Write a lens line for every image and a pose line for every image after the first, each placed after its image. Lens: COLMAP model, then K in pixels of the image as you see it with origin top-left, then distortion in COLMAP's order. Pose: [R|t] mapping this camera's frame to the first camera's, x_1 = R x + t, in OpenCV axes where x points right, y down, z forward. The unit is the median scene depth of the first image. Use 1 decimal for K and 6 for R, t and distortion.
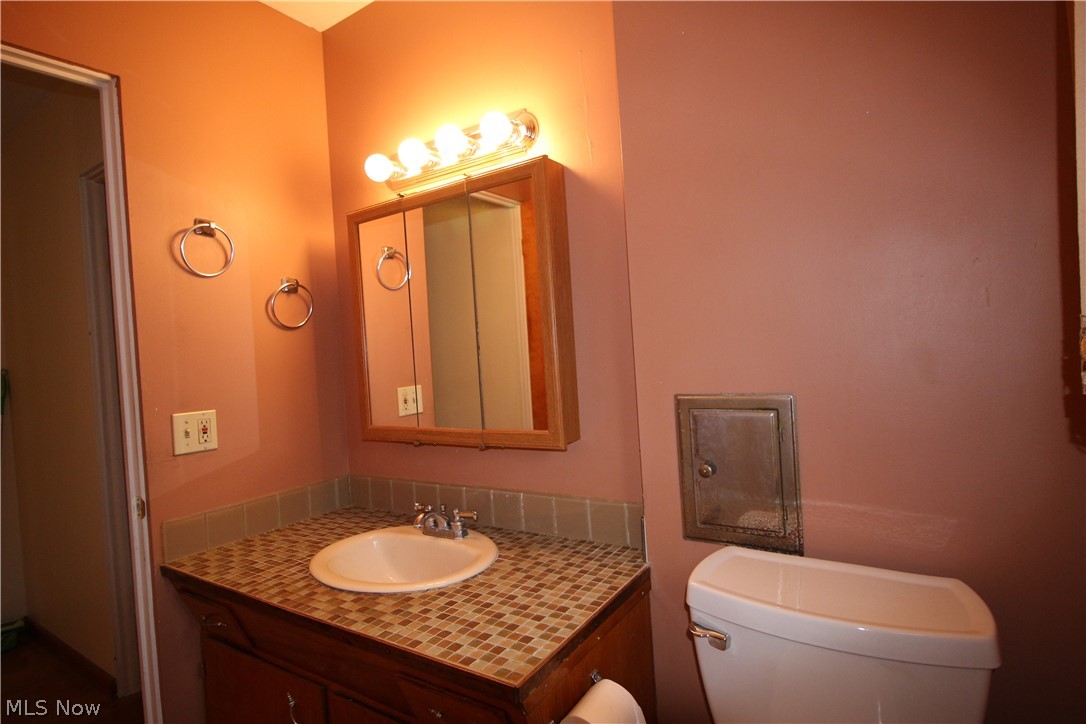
lens RADIAL K [[563.8, 0, 546.2], [0, 563.8, 359.0], [0, 0, 1]] dist [-0.004485, -0.007192]
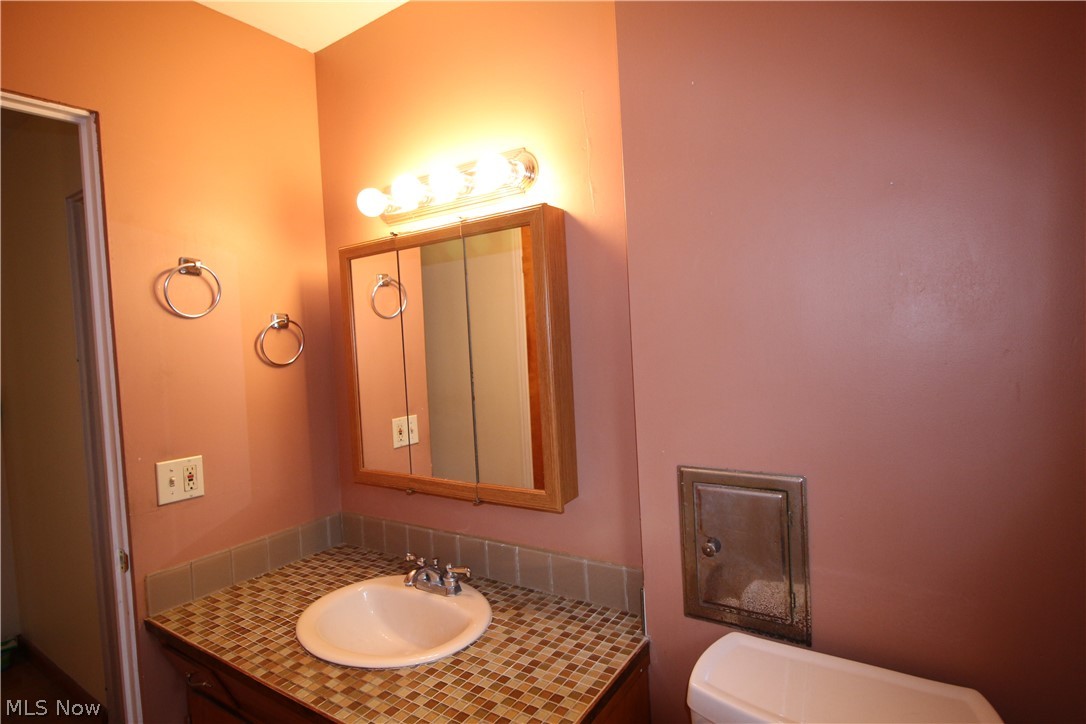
lens RADIAL K [[563.8, 0, 544.6], [0, 563.8, 359.5], [0, 0, 1]] dist [-0.004485, -0.007192]
pose [[0.999929, 0.010312, -0.006037, 0.006713], [-0.010192, 0.999756, 0.019588, -0.114047], [0.006238, -0.019525, 0.999790, 0.046106]]
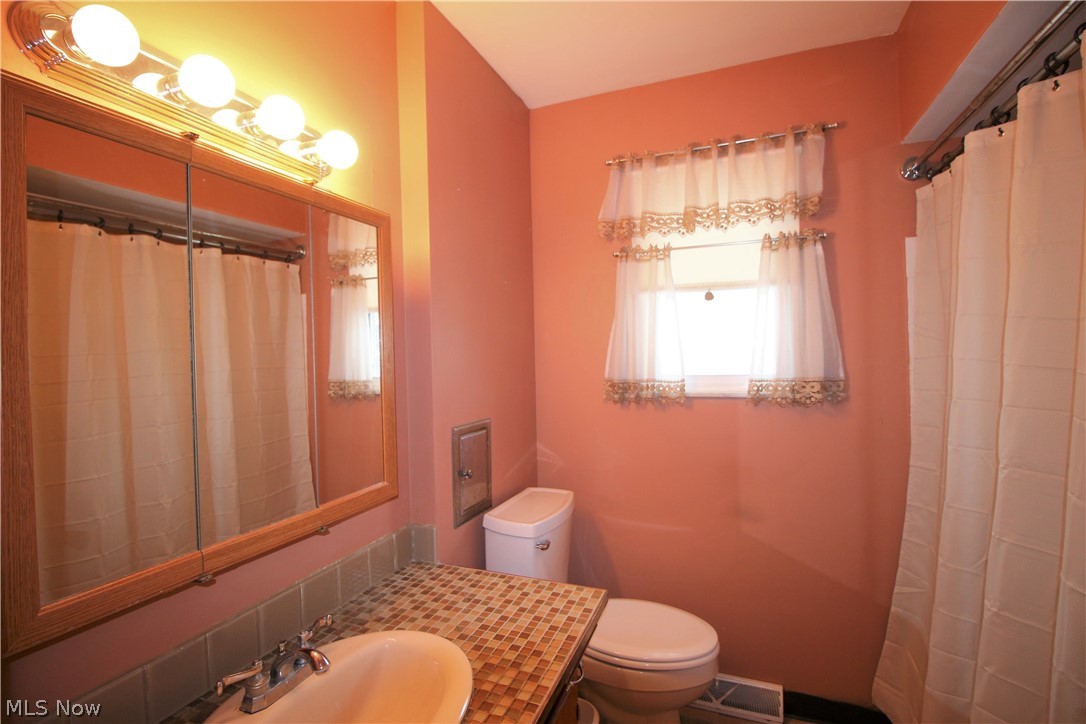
lens RADIAL K [[500.0, 0, 543.9], [0, 500.0, 362.7], [0, 0, 1]] dist [-0.007702, -0.009511]
pose [[-0.203334, 0.053866, 0.977627, -0.922114], [0.053721, 0.997595, -0.043792, -0.030224], [-0.977635, 0.043615, -0.205739, 0.885629]]
